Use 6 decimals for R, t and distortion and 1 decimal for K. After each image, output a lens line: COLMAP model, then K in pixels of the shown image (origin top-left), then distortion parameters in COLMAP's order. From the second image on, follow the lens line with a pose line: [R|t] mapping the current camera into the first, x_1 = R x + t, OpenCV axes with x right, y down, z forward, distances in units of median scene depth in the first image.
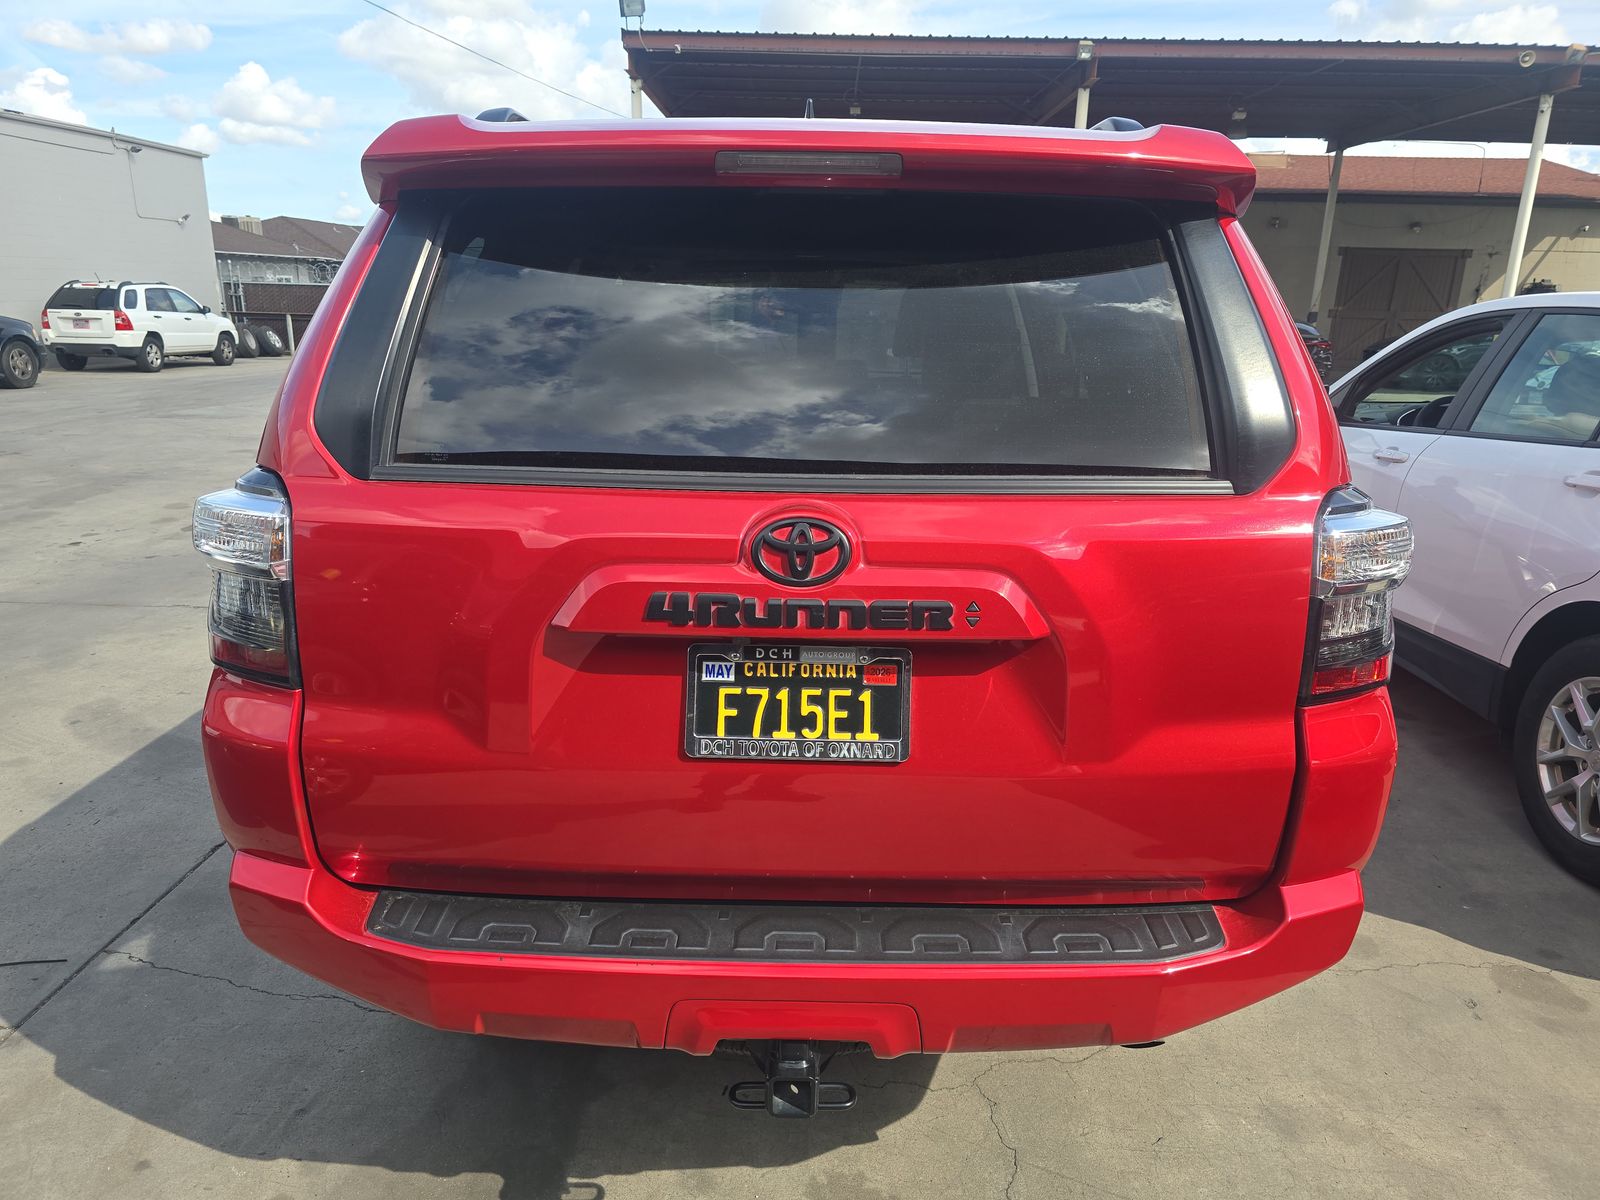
lens RADIAL K [[1091.2, 0, 800.0], [0, 1091.2, 600.0], [0, 0, 1]] dist [0.067134, -0.064173]
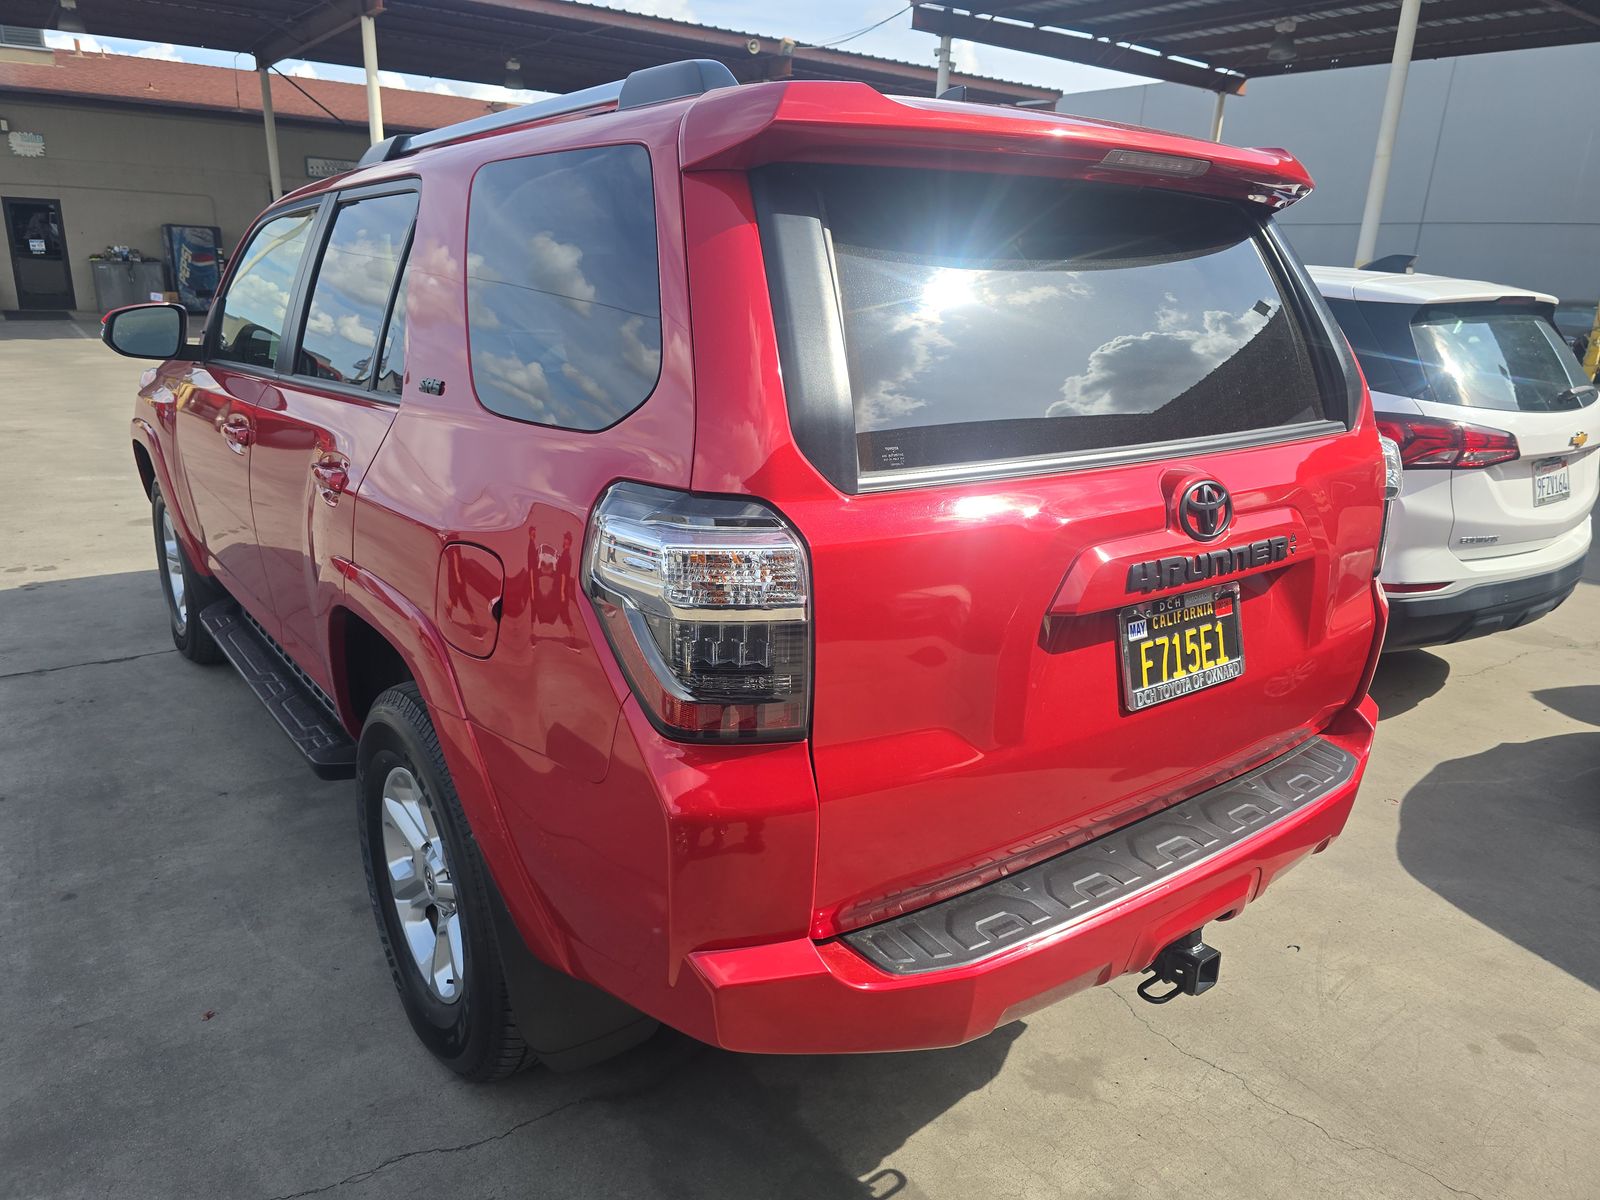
lens RADIAL K [[1091.2, 0, 800.0], [0, 1091.2, 600.0], [0, 0, 1]] dist [0.067134, -0.064173]
pose [[0.791608, -0.170292, 0.586819, -0.992403], [0.142104, 0.985355, 0.094250, -0.117631], [-0.594275, 0.008780, 0.804214, 0.310244]]
